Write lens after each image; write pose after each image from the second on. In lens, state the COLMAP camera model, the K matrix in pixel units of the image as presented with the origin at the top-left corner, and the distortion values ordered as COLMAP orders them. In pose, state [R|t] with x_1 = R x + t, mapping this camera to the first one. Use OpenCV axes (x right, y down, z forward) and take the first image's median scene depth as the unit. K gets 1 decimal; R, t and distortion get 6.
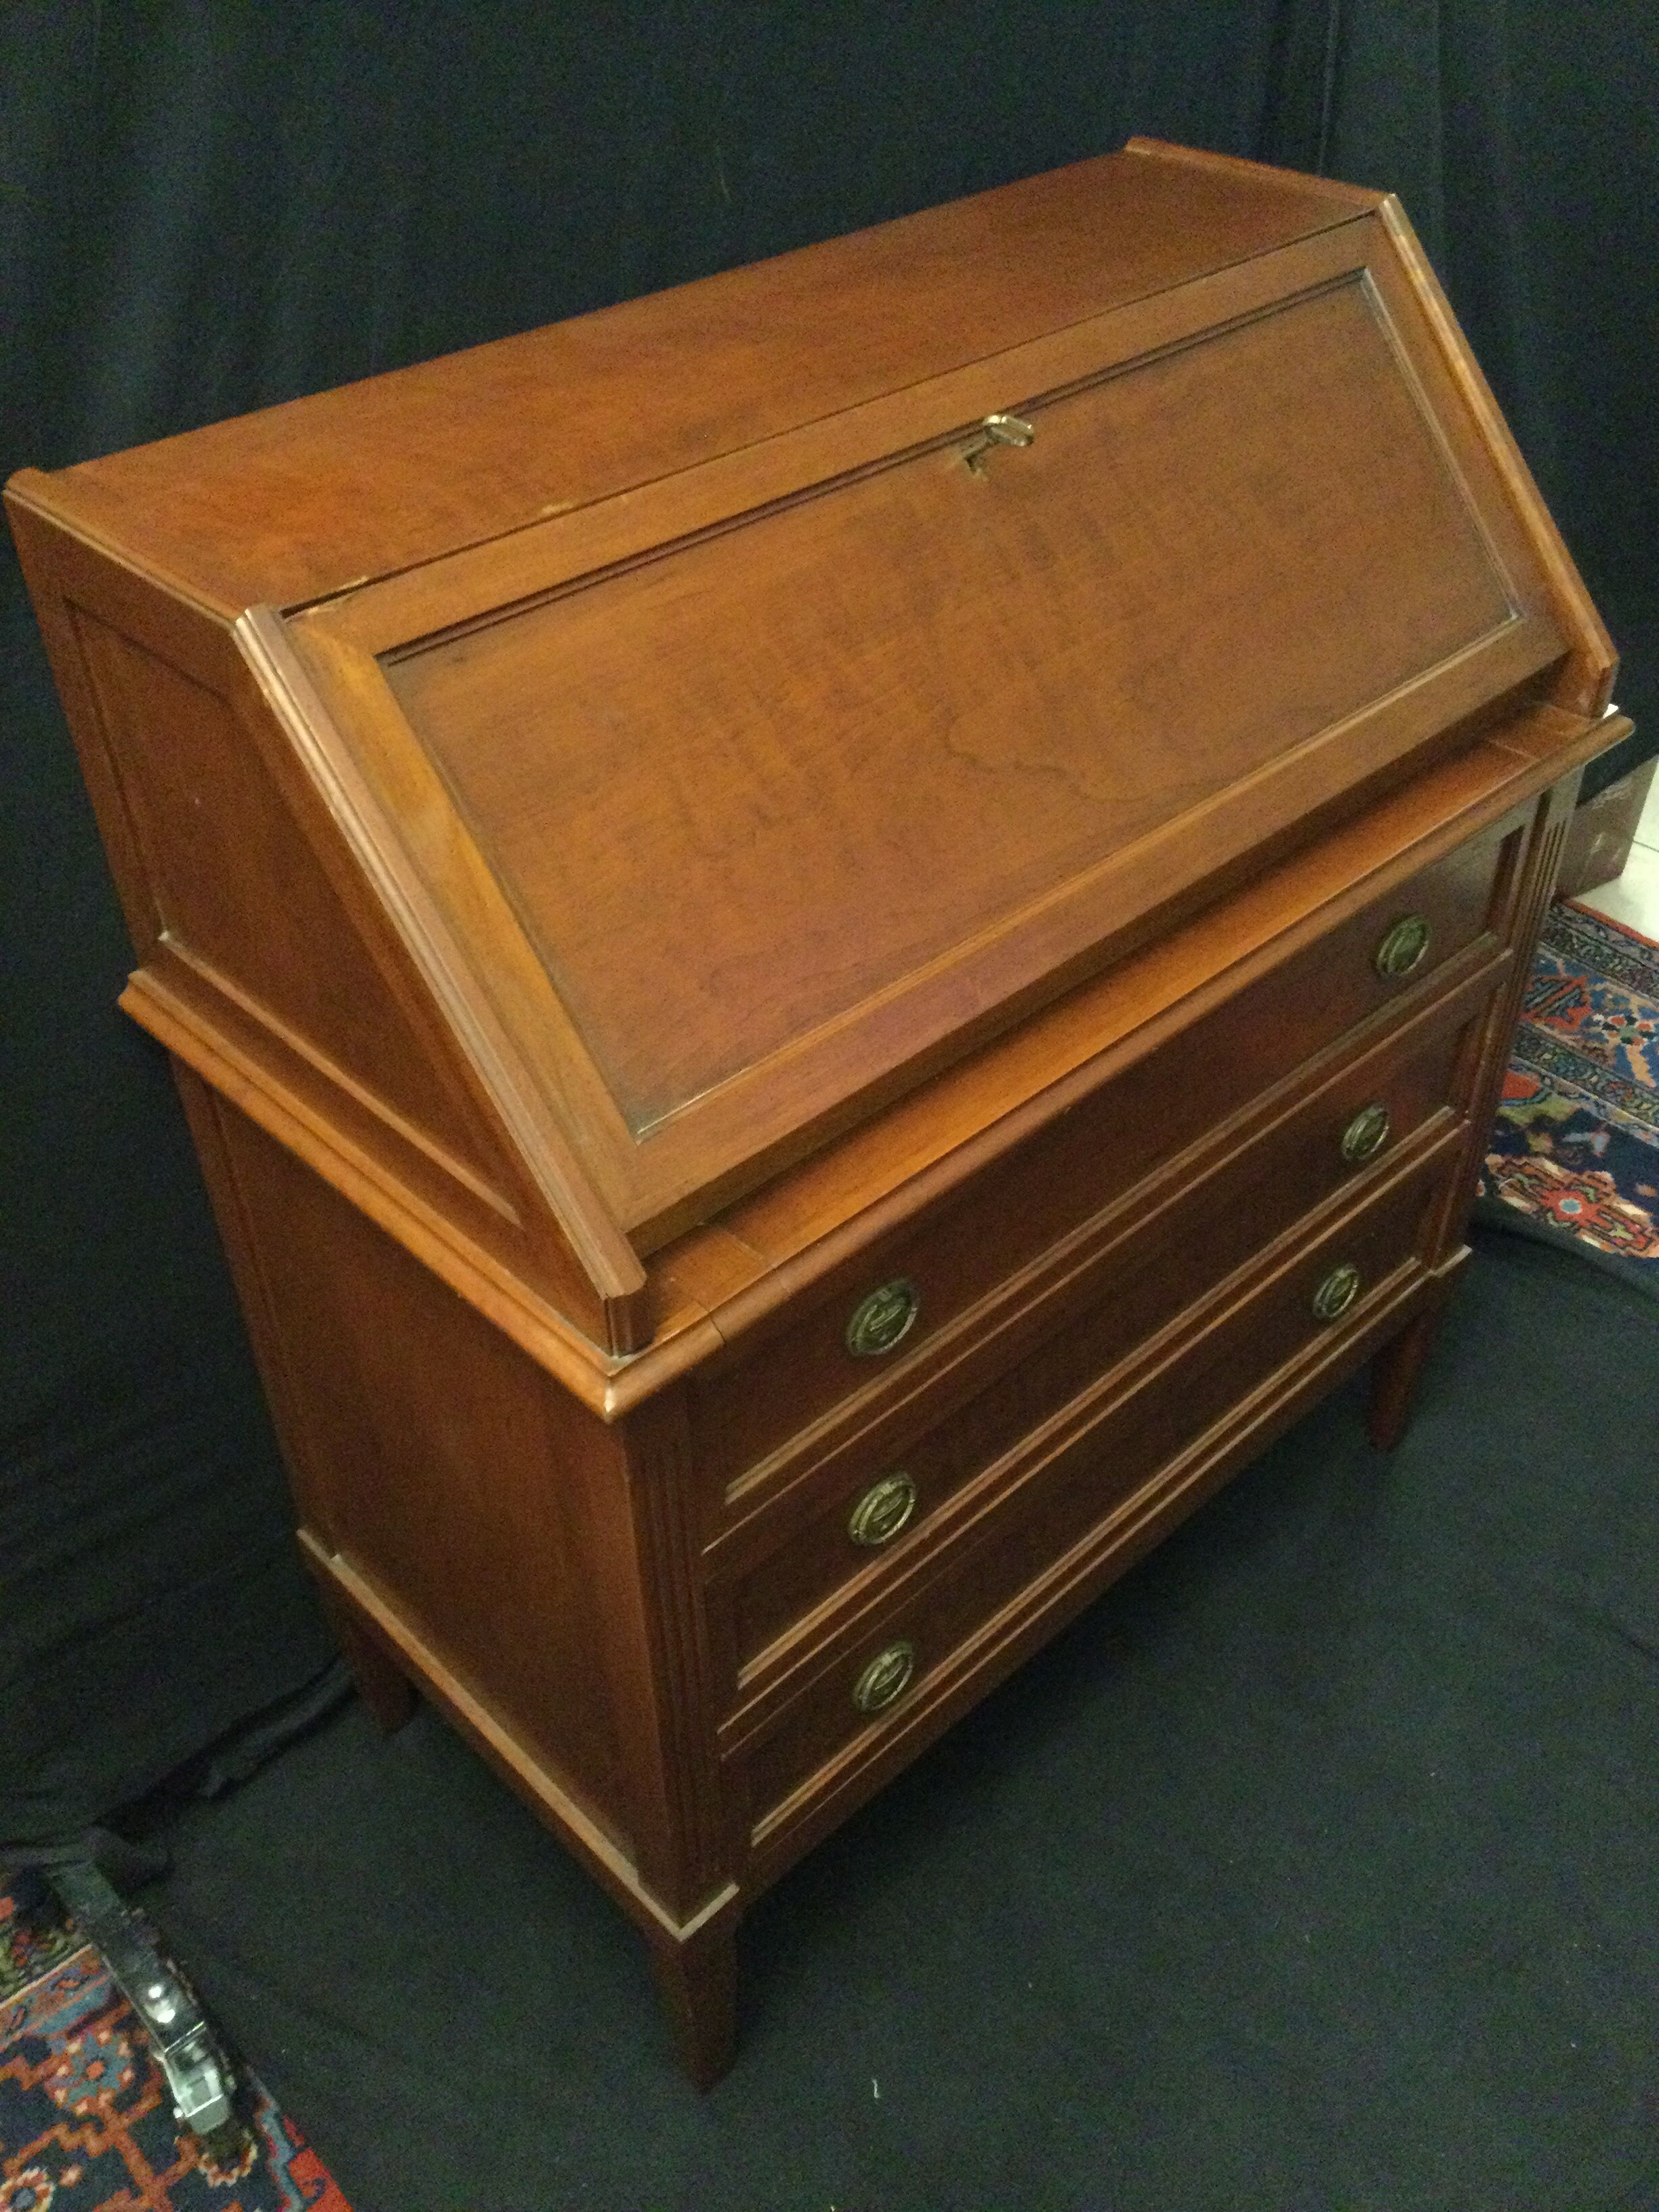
lens RADIAL K [[2003.0, 0, 829.5], [0, 2003.0, 1106.0], [0, 0, 1]] dist [0.066961, -0.103989]
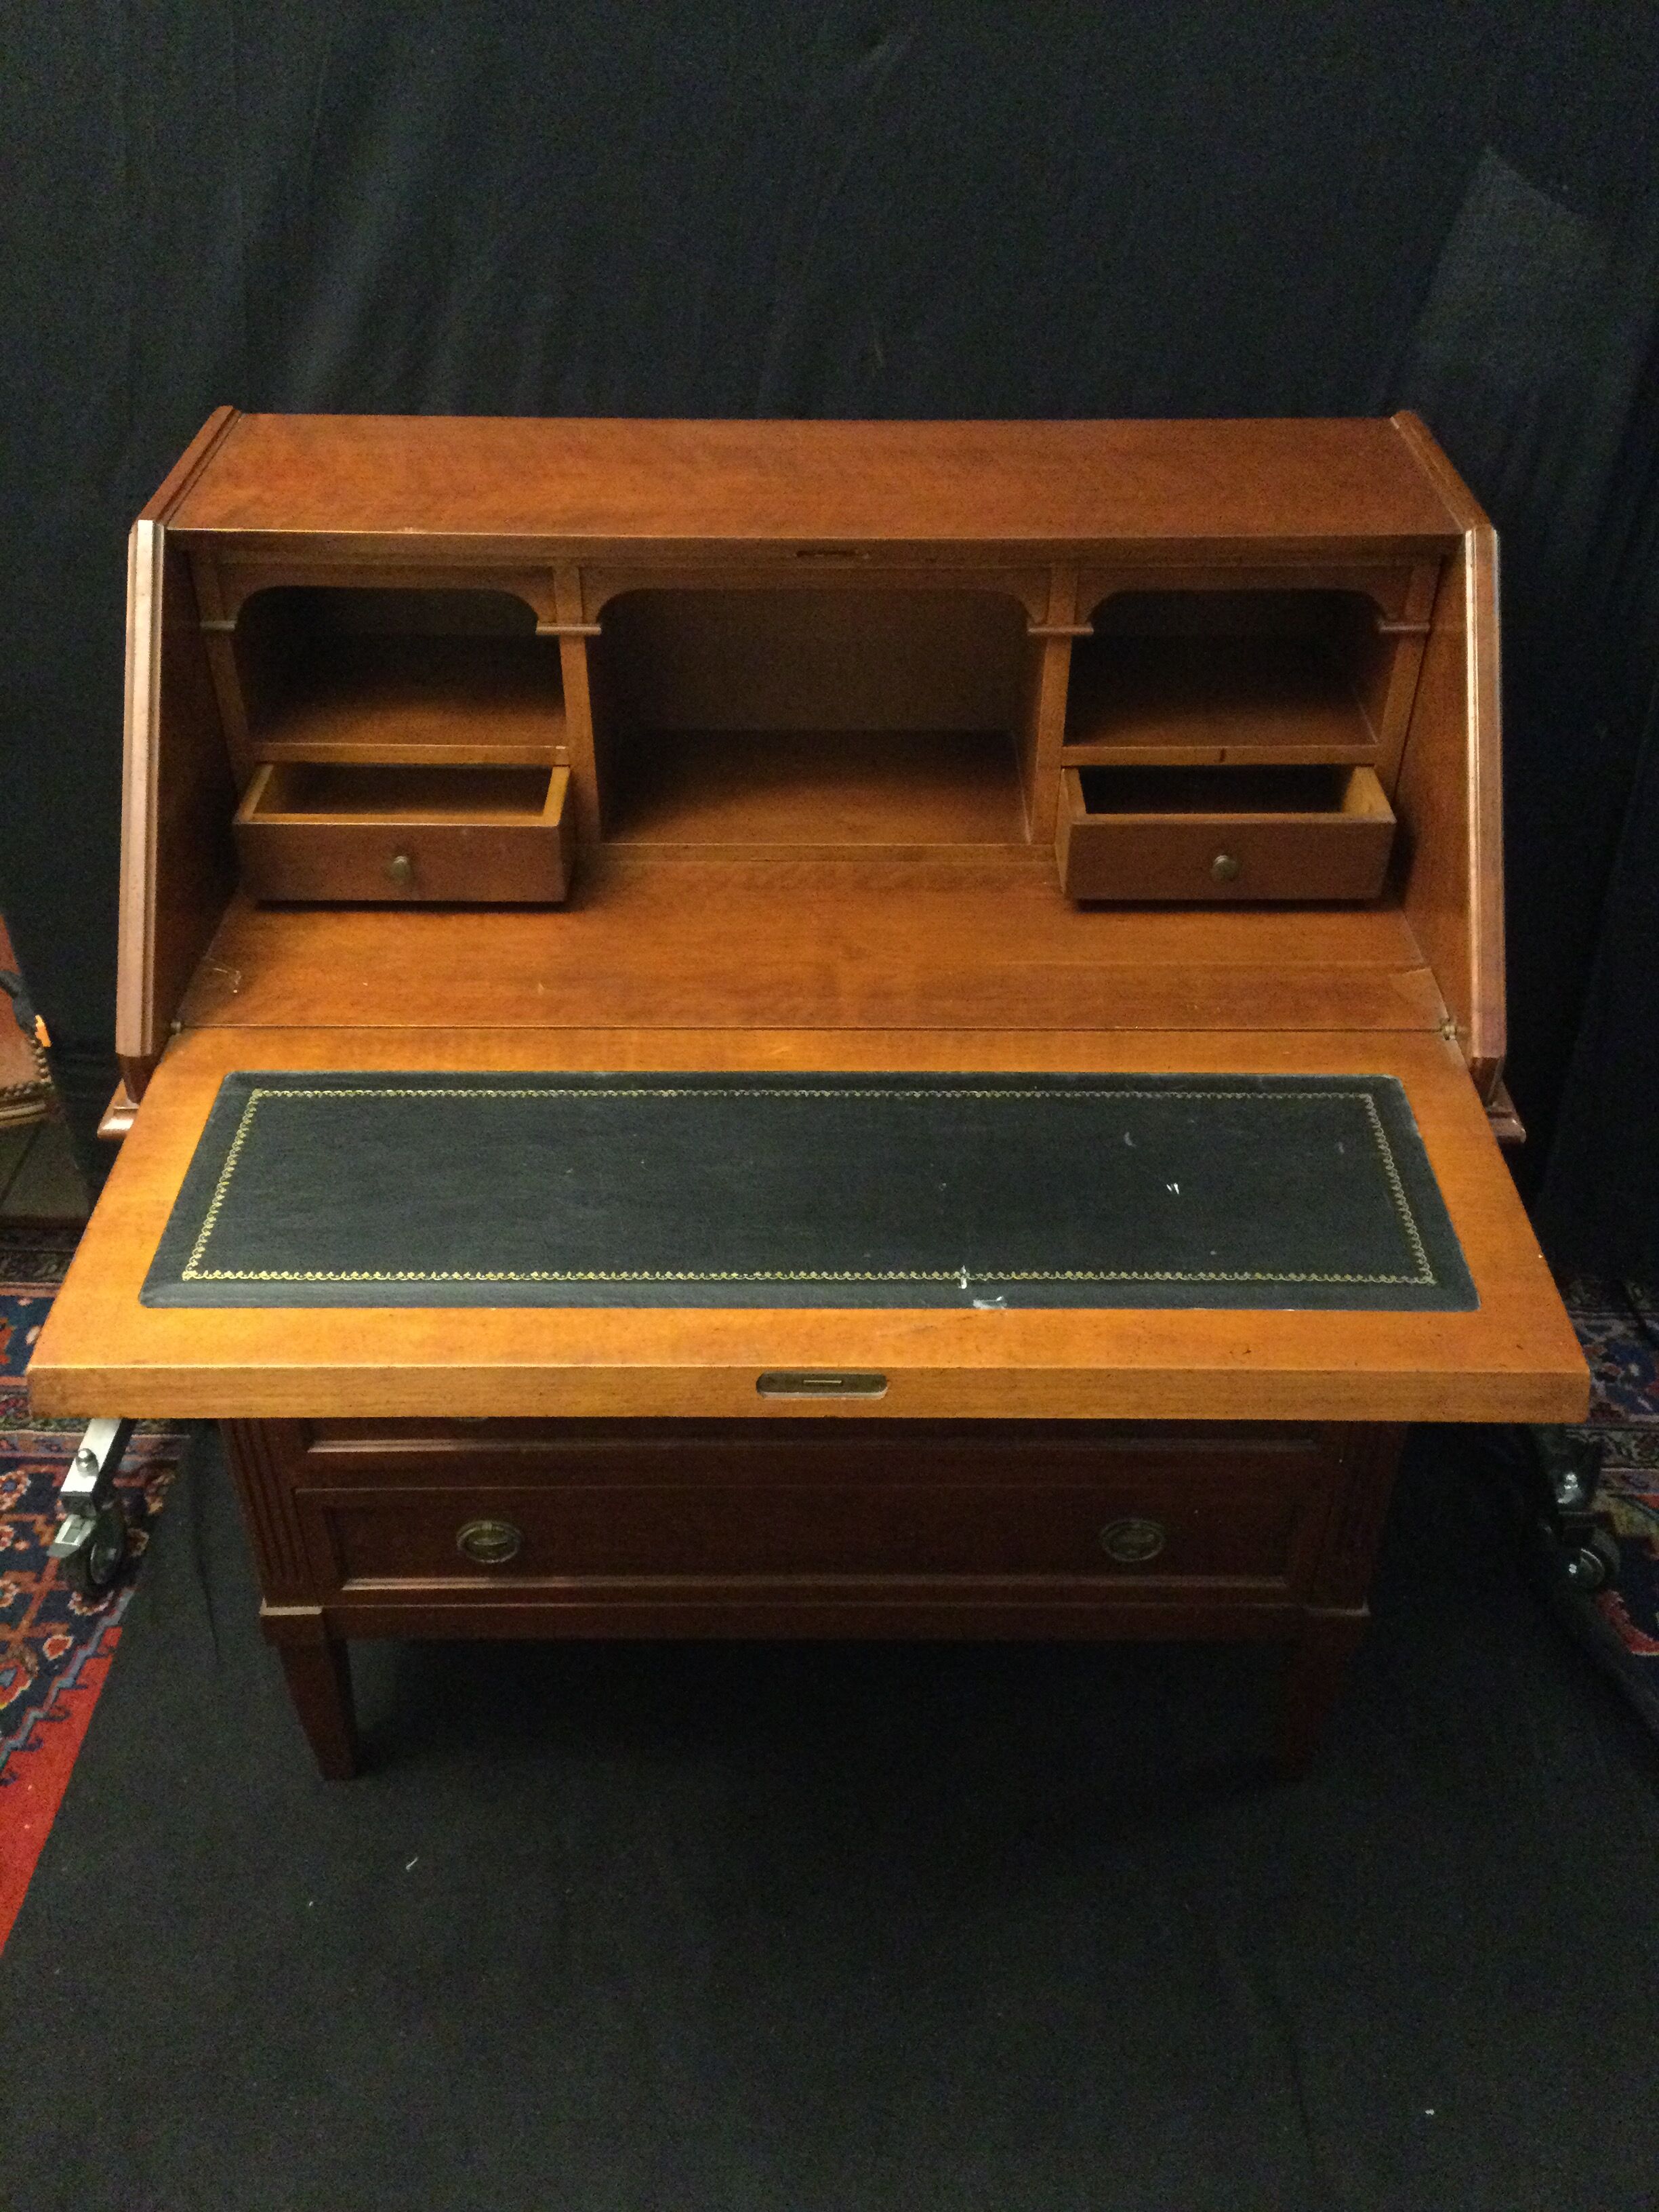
lens RADIAL K [[2001.9, 0, 829.5], [0, 2001.9, 1106.0], [0, 0, 1]] dist [0.100321, -0.193409]
pose [[0.721600, 0.437408, -0.536626, 0.723953], [-0.447967, 0.885988, 0.119796, -0.185823], [0.527844, 0.153946, 0.835273, 0.066040]]
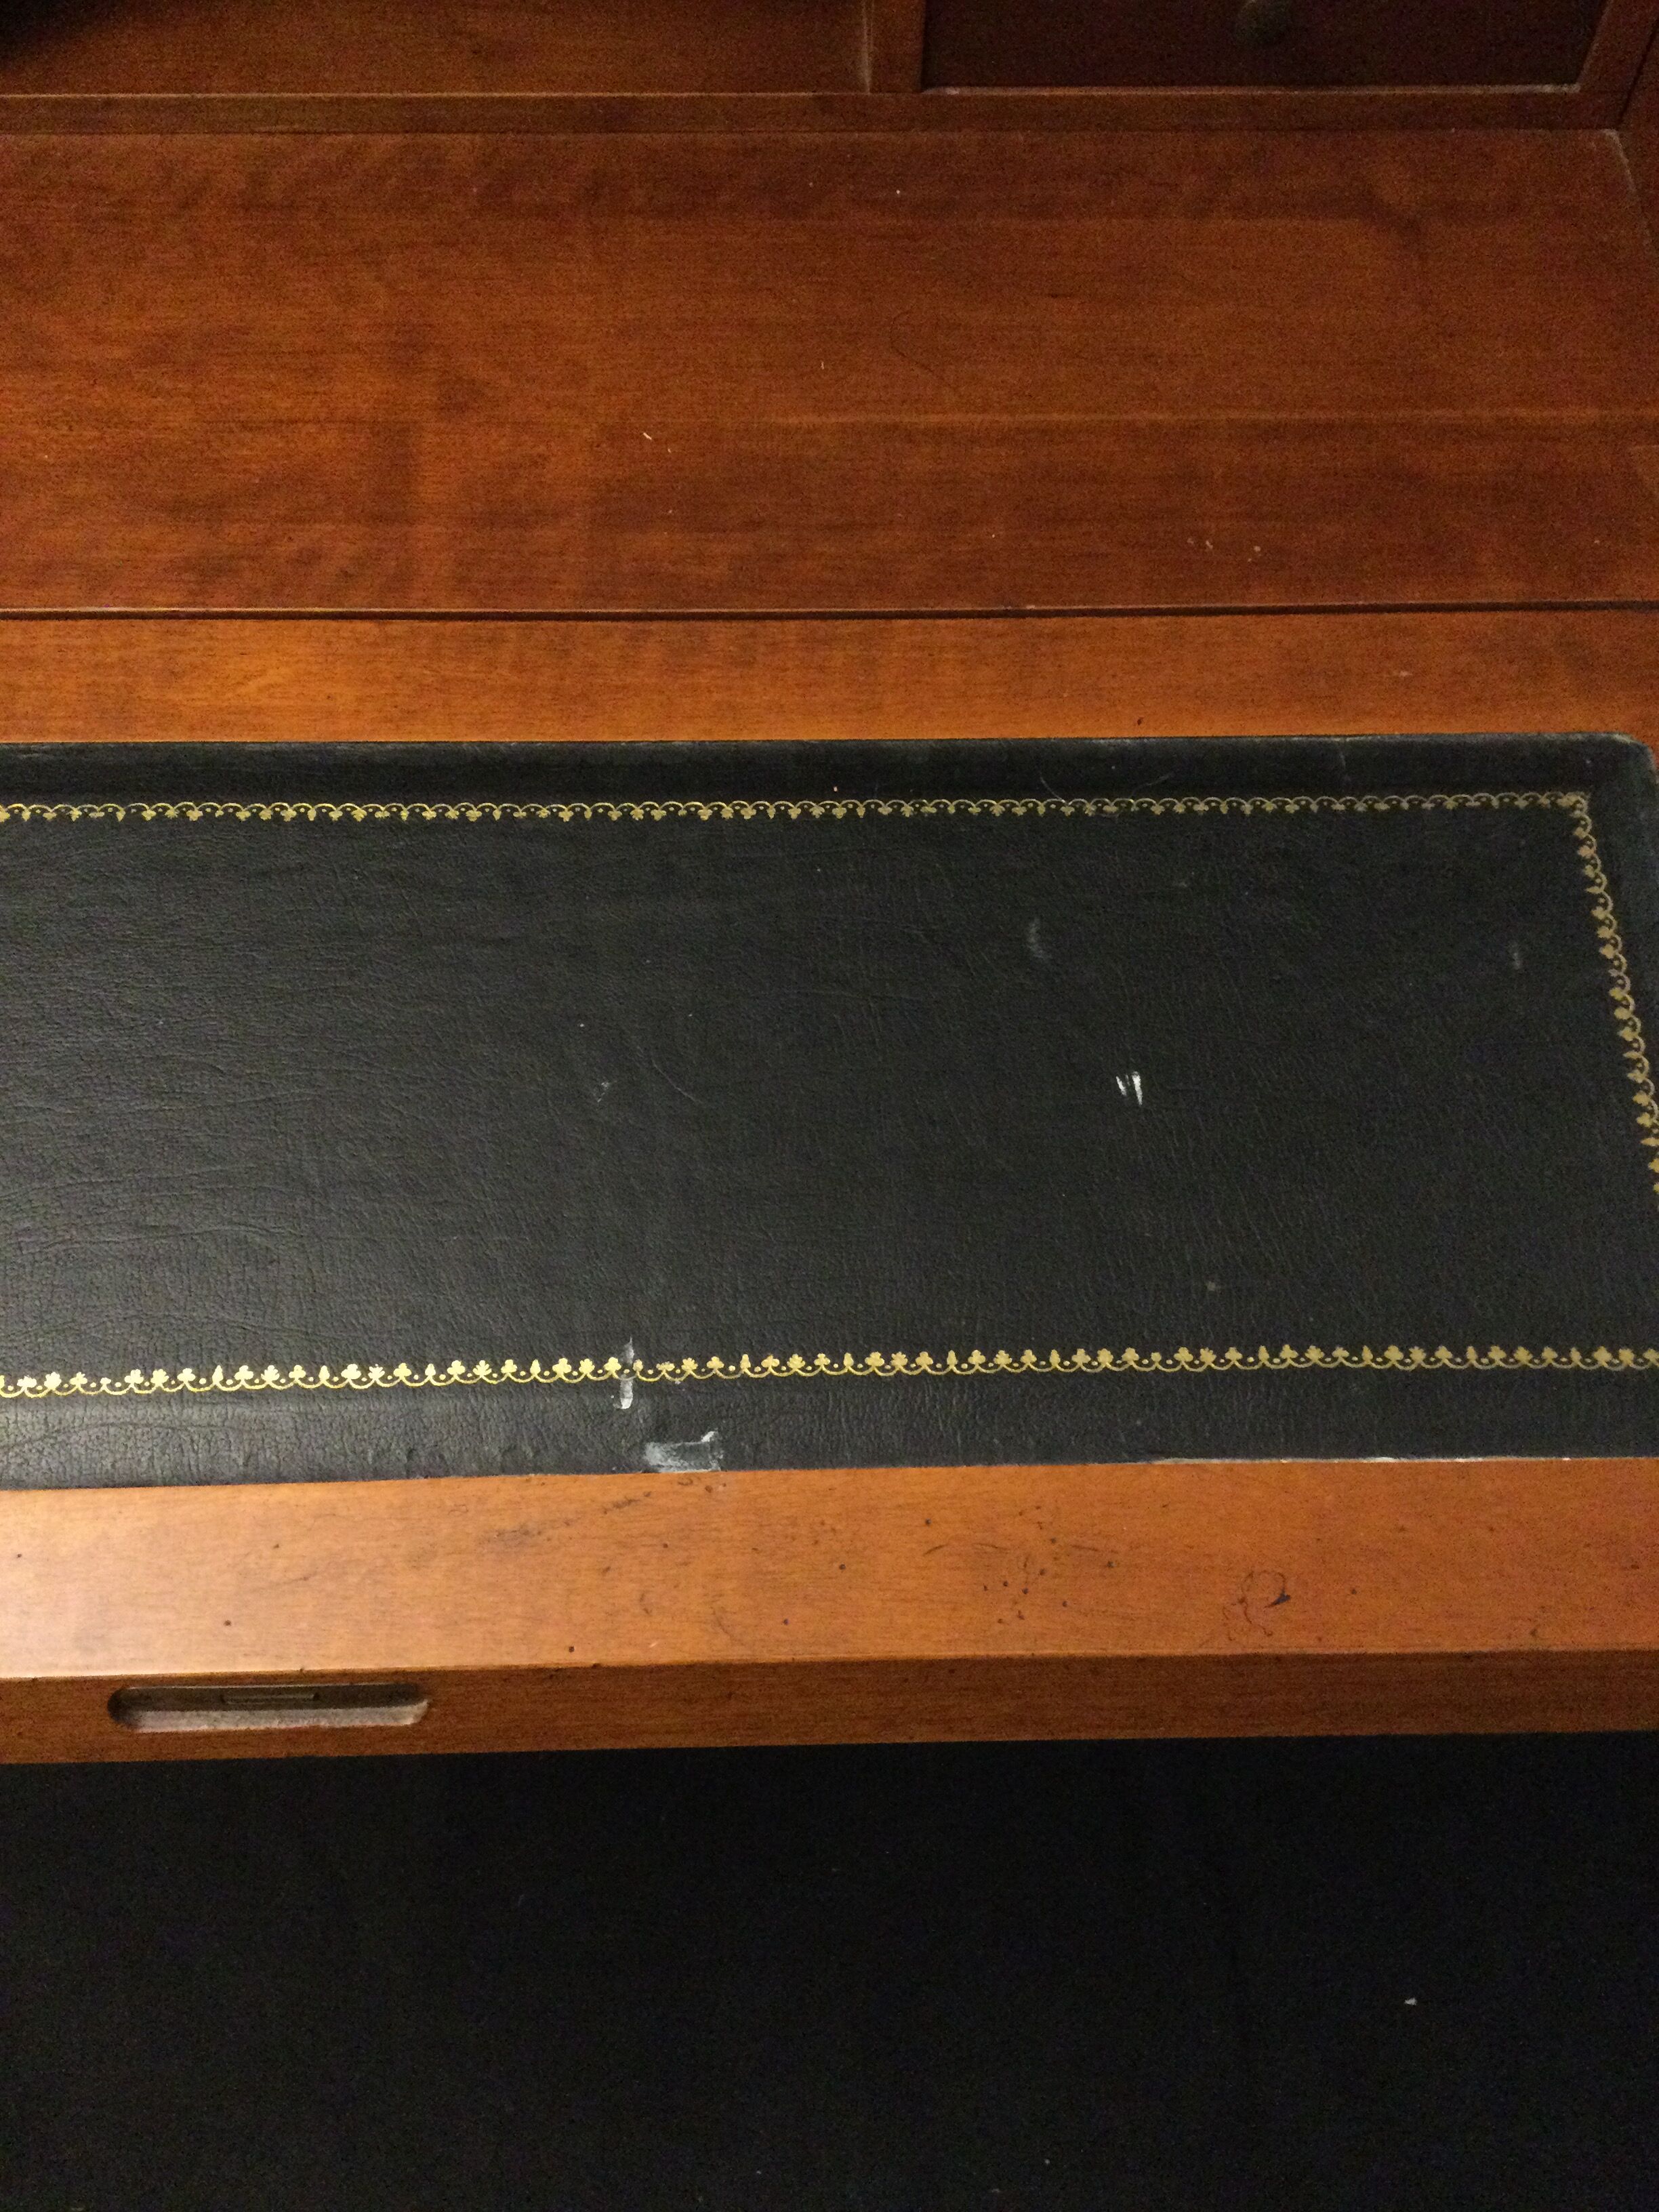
lens RADIAL K [[1988.6, 0, 829.5], [0, 1988.6, 1106.0], [0, 0, 1]] dist [0.094837, -0.147080]
pose [[0.736935, 0.607219, -0.297006, 0.432990], [-0.446876, 0.767306, 0.459938, -0.267520], [0.507178, -0.206220, 0.836806, 0.565030]]
